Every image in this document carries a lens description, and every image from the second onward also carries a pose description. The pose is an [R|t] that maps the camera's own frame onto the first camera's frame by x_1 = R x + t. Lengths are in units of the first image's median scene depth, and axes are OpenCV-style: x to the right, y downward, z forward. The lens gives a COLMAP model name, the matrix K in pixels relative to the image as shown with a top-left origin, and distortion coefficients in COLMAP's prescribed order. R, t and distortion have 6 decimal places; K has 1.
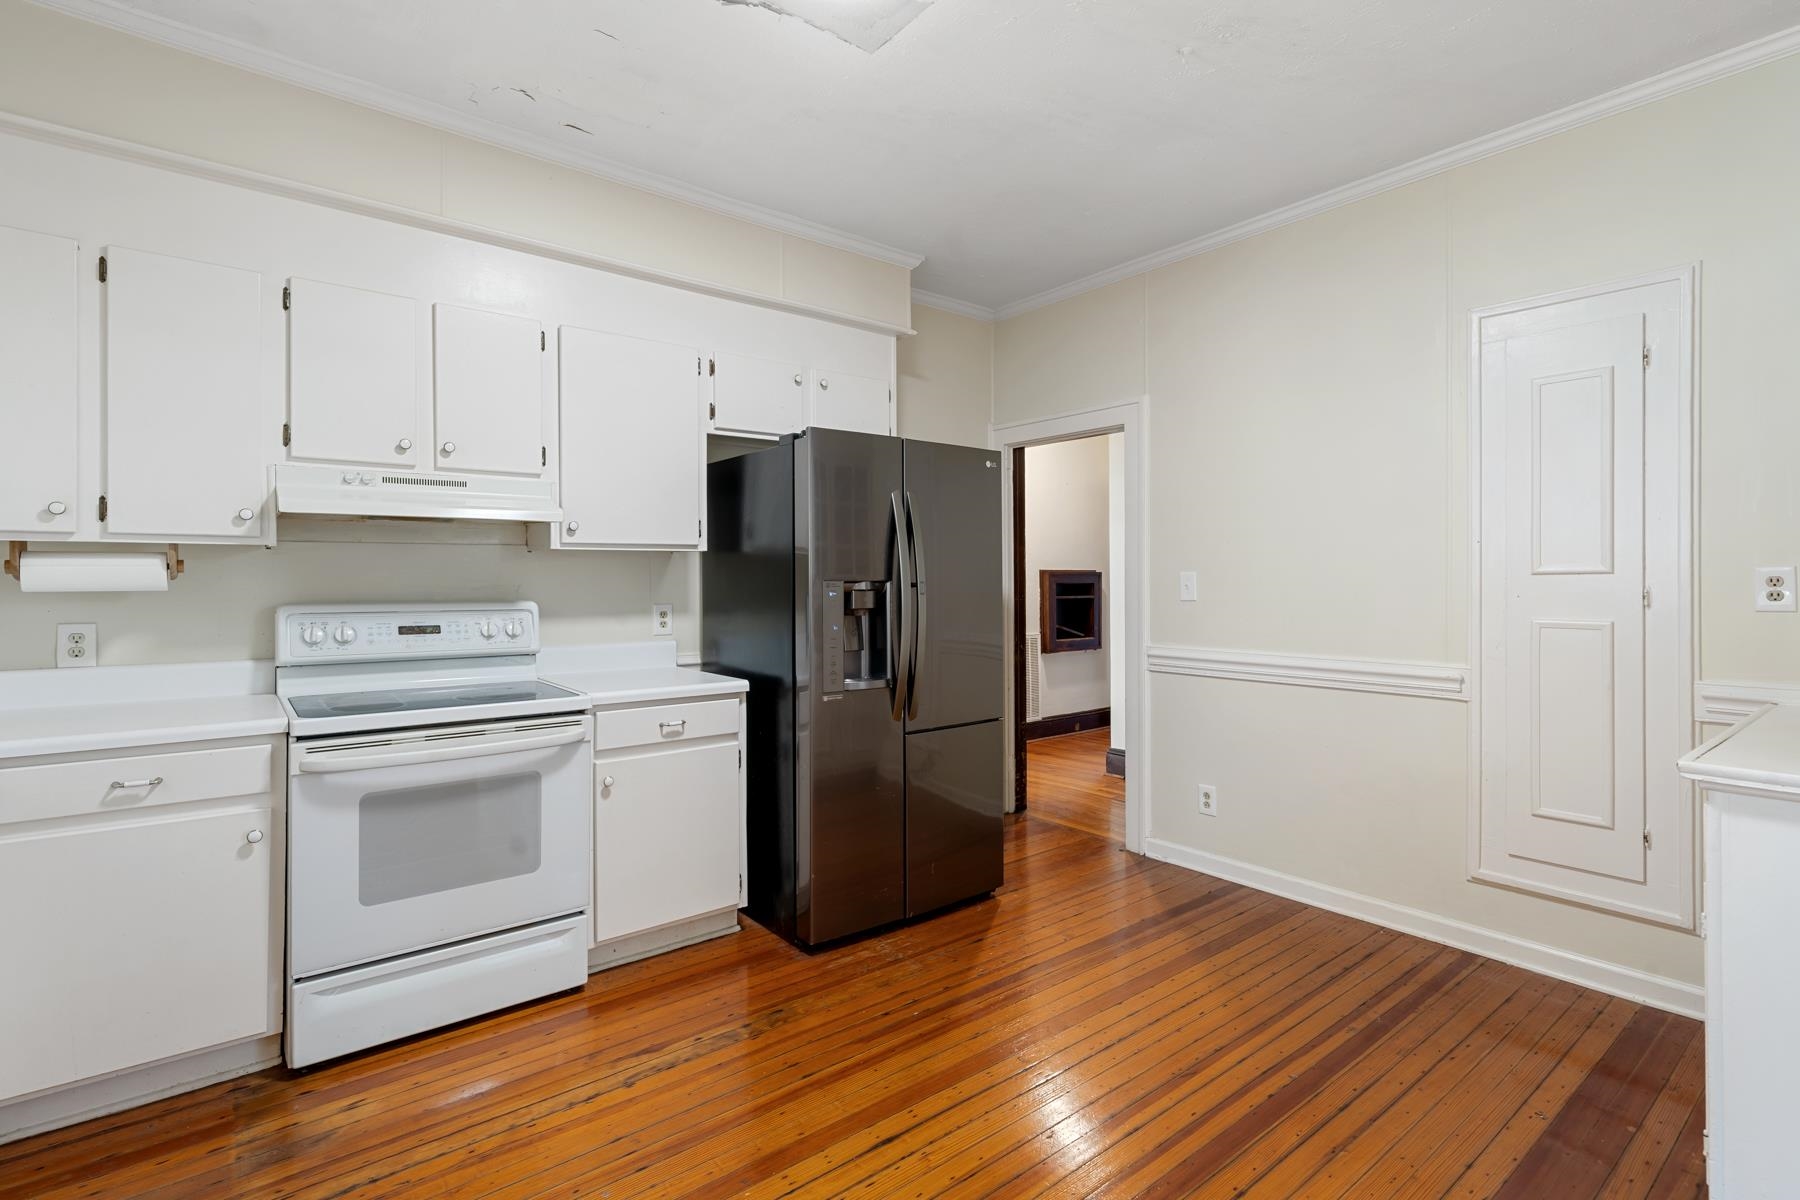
lens RADIAL K [[857.5, 0, 894.6], [0, 857.5, 577.5], [0, 0, 1]] dist [0.000402, 0.000224]
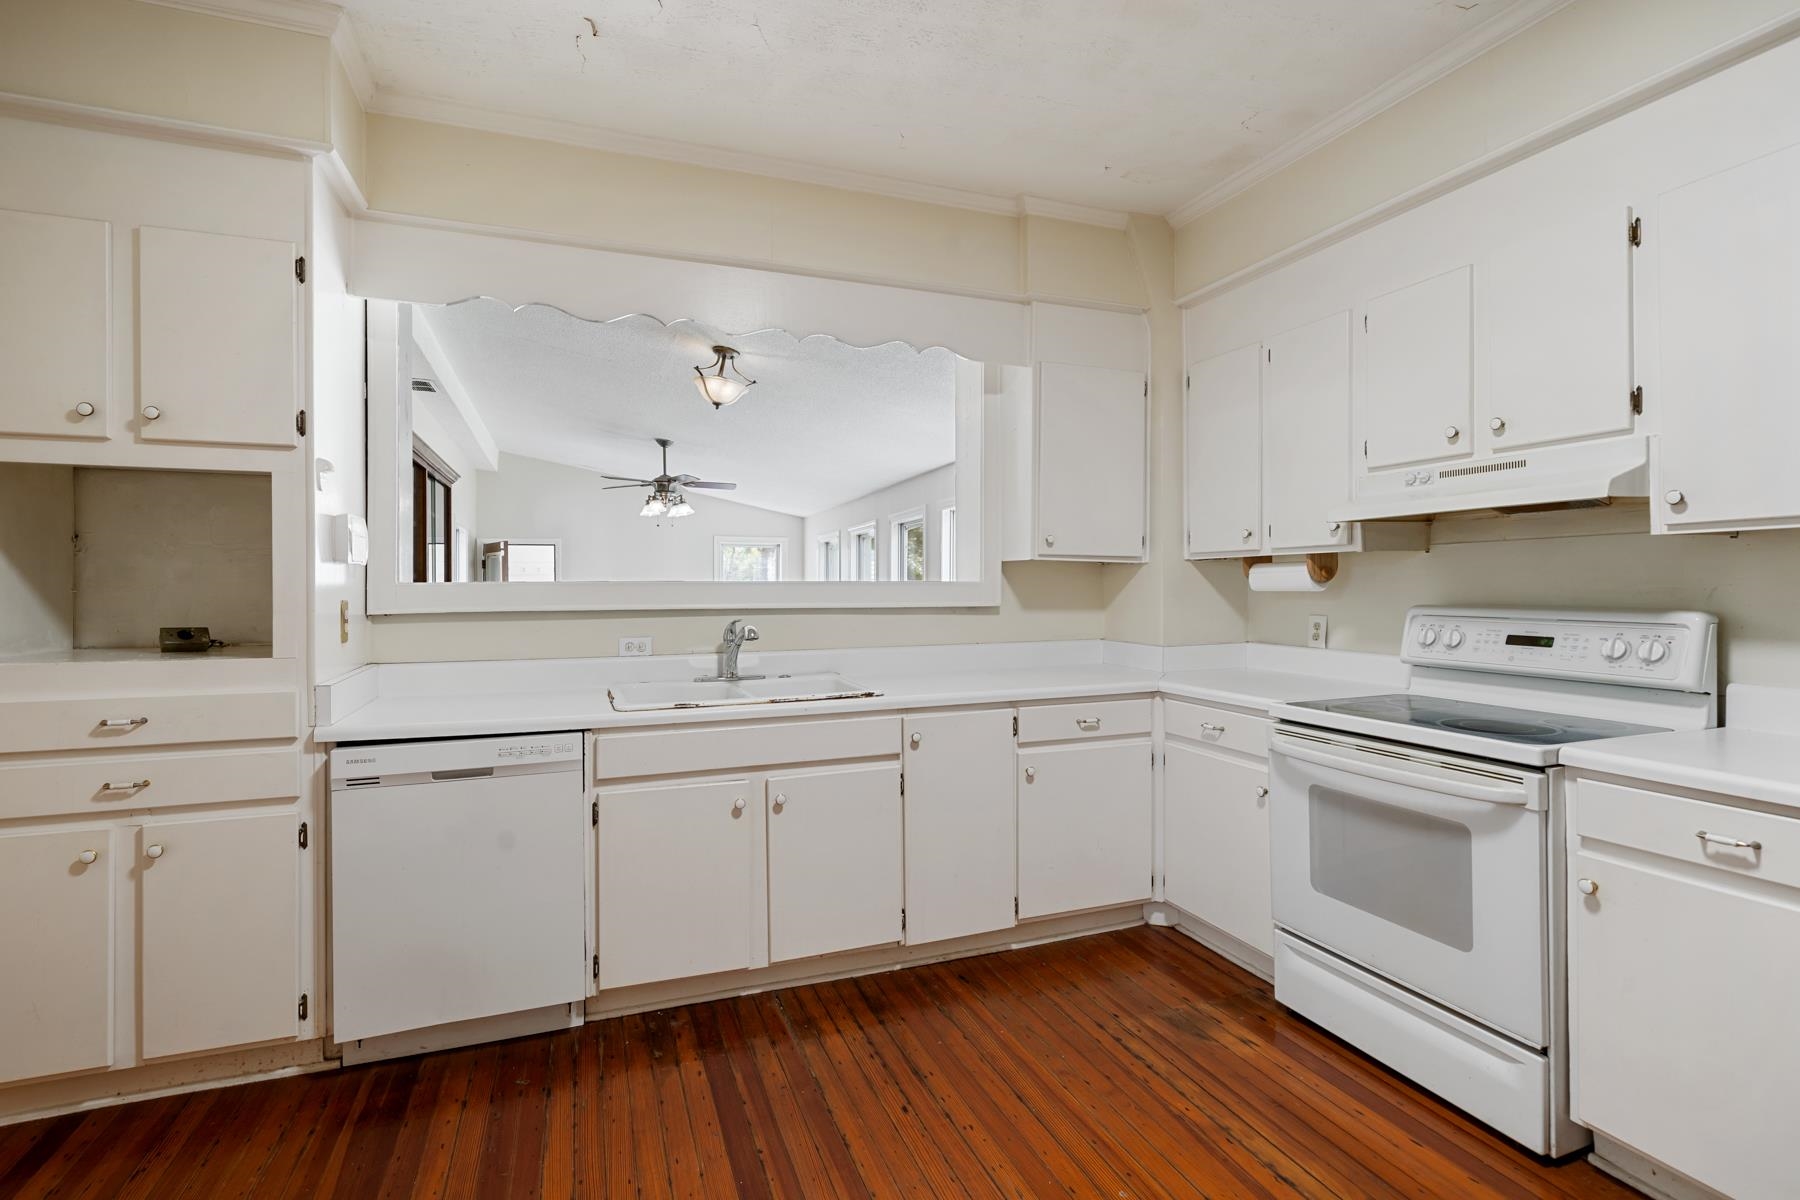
lens RADIAL K [[847.1, 0, 893.1], [0, 847.1, 588.8], [0, 0, 1]] dist [0.001388, 0.000444]
pose [[-0.309735, 0.006613, -0.950800, 0.486670], [0.007888, 0.999959, 0.004385, 0.001465], [0.950790, -0.006142, -0.309774, 0.747886]]
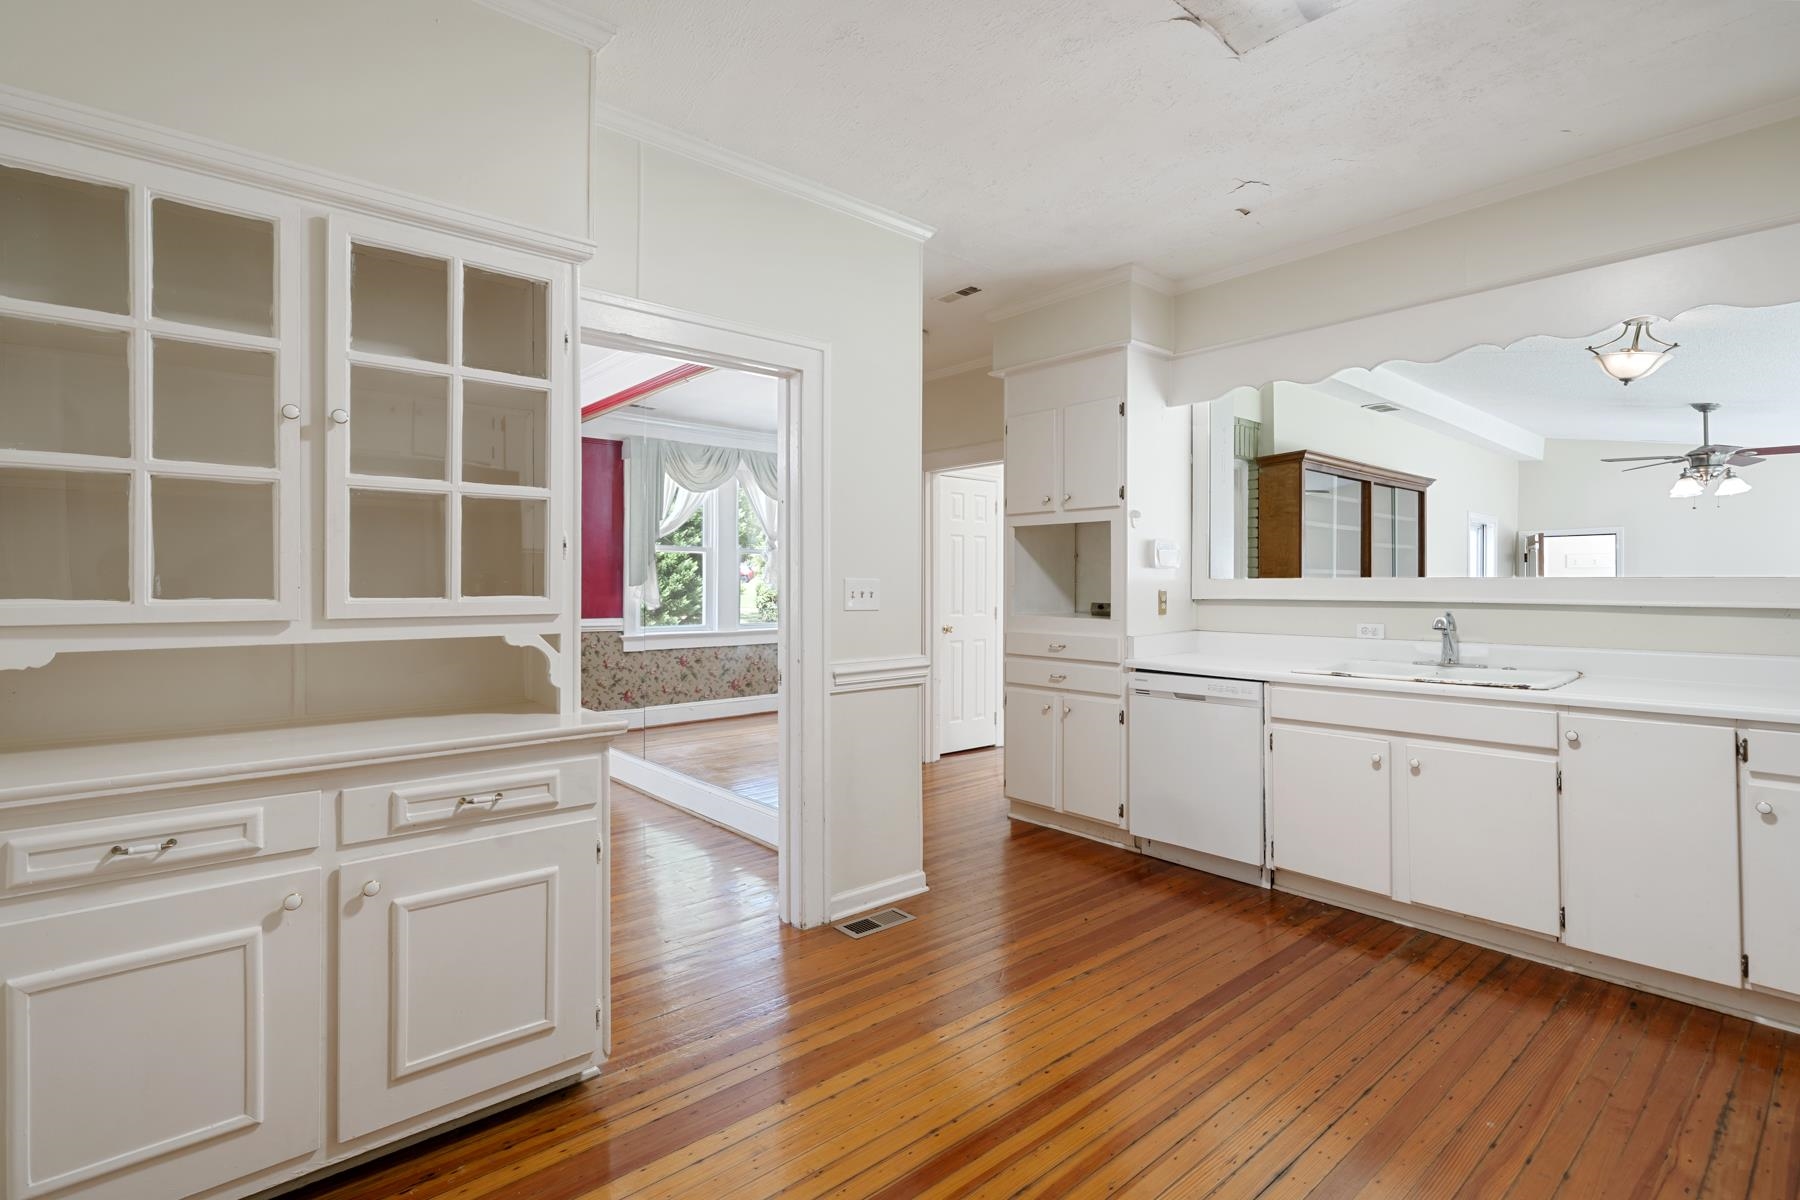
lens RADIAL K [[857.5, 0, 894.6], [0, 857.5, 577.5], [0, 0, 1]] dist [0.000402, 0.000224]
pose [[-0.998925, 0.002307, -0.046291, 0.352962], [0.002722, 0.999957, -0.008908, 0.003687], [0.046269, -0.009025, -0.998888, 1.483965]]
